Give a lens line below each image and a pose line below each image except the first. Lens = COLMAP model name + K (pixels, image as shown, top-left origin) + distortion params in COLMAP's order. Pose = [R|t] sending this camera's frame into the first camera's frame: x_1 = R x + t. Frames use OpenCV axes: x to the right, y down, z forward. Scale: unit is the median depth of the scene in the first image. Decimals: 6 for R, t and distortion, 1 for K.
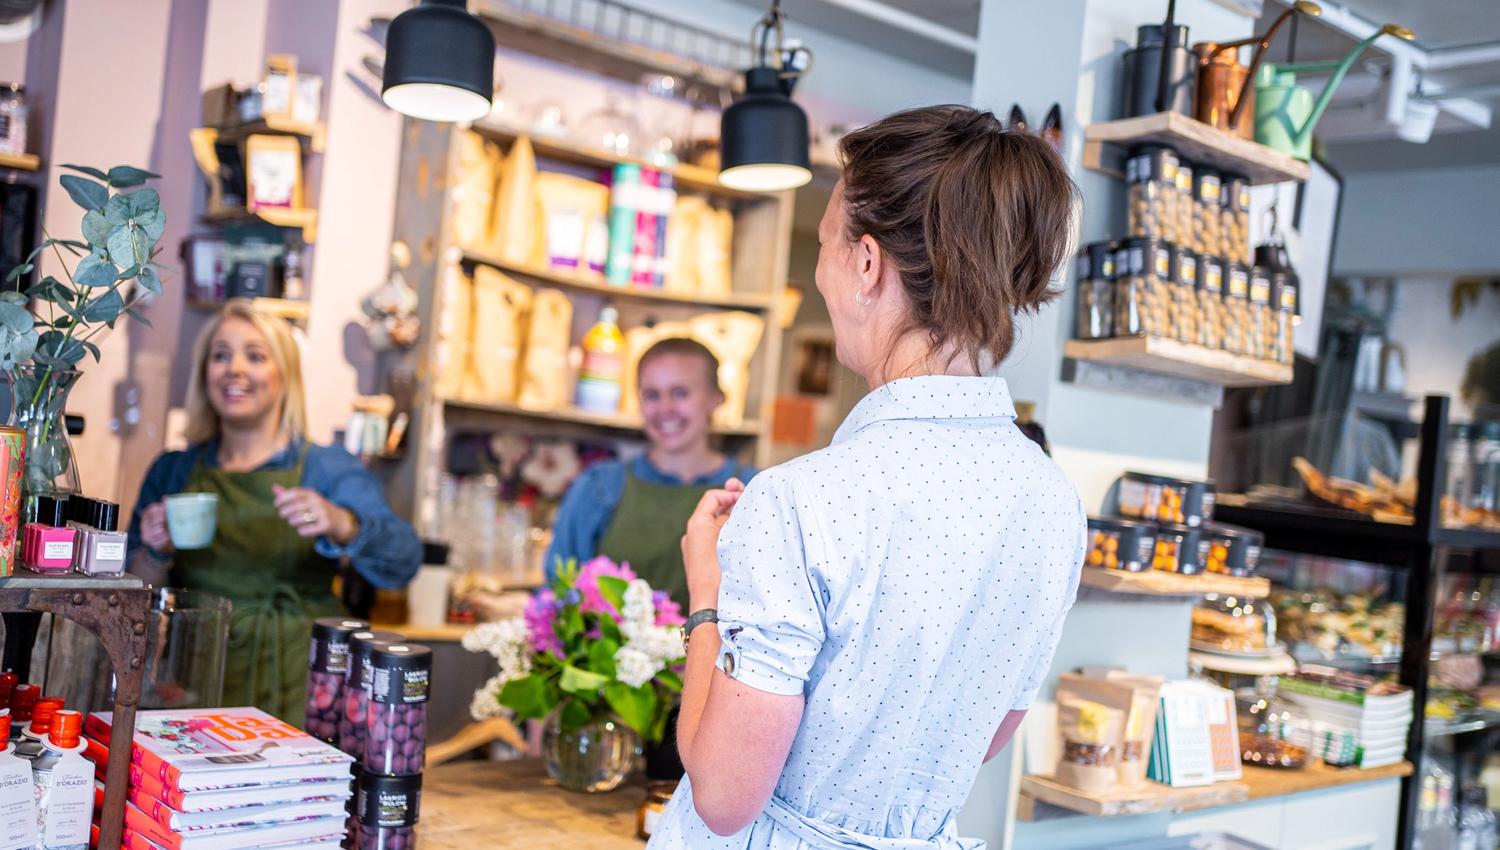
lens RADIAL K [[1575.9, 0, 747.8], [0, 1575.9, 404.7], [0, 0, 1]] dist [-0.059448, 0.225604]
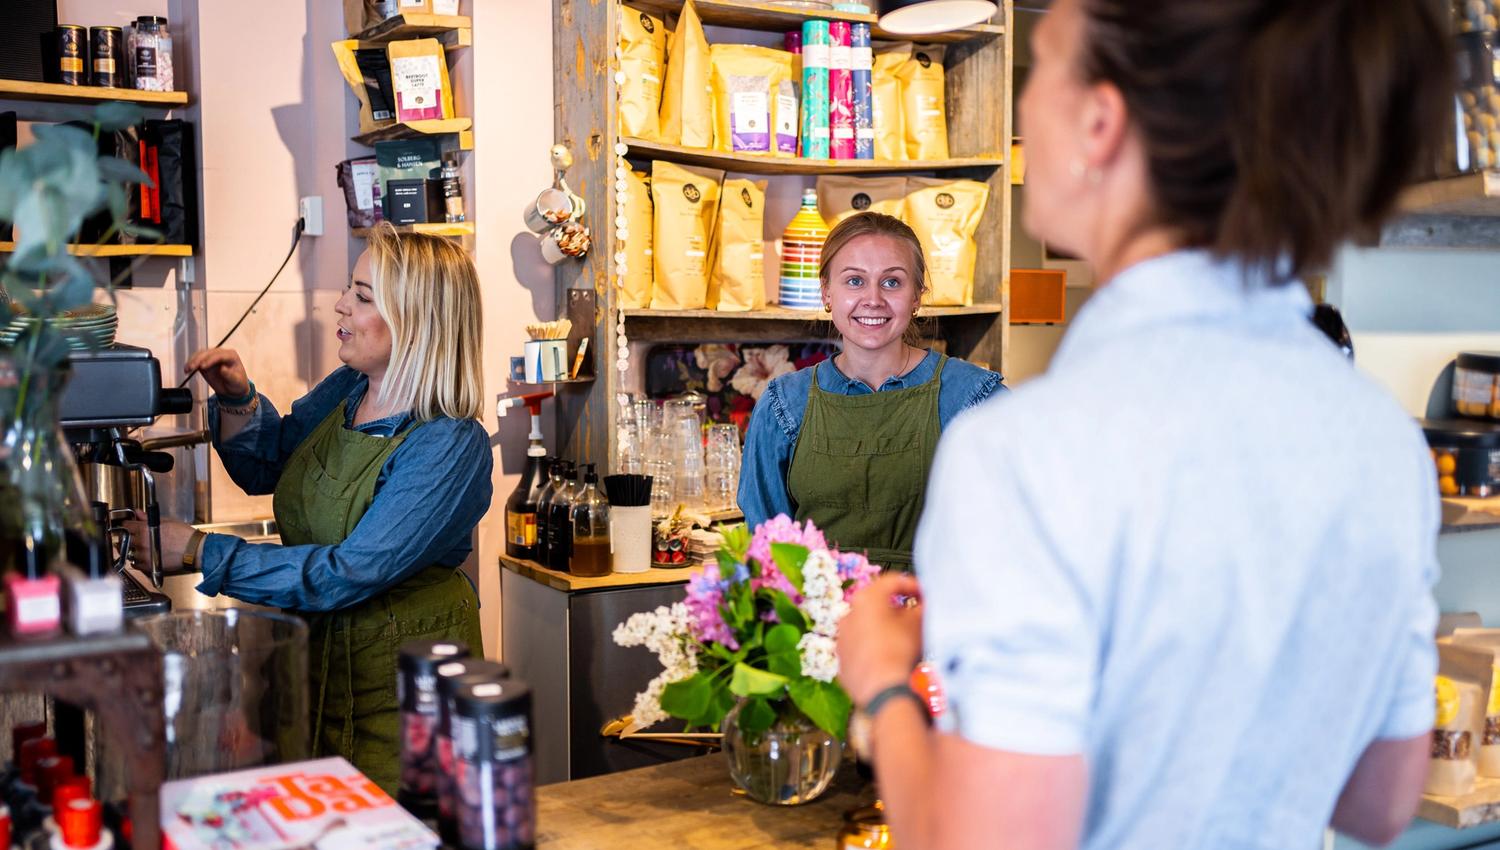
lens RADIAL K [[1575.9, 0, 747.8], [0, 1575.9, 404.7], [0, 0, 1]] dist [-0.059448, 0.225604]
pose [[0.980025, -0.080337, -0.181924, 0.044230], [0.096363, 0.992043, 0.081025, -0.027576], [0.173967, -0.096937, 0.979969, 0.214304]]
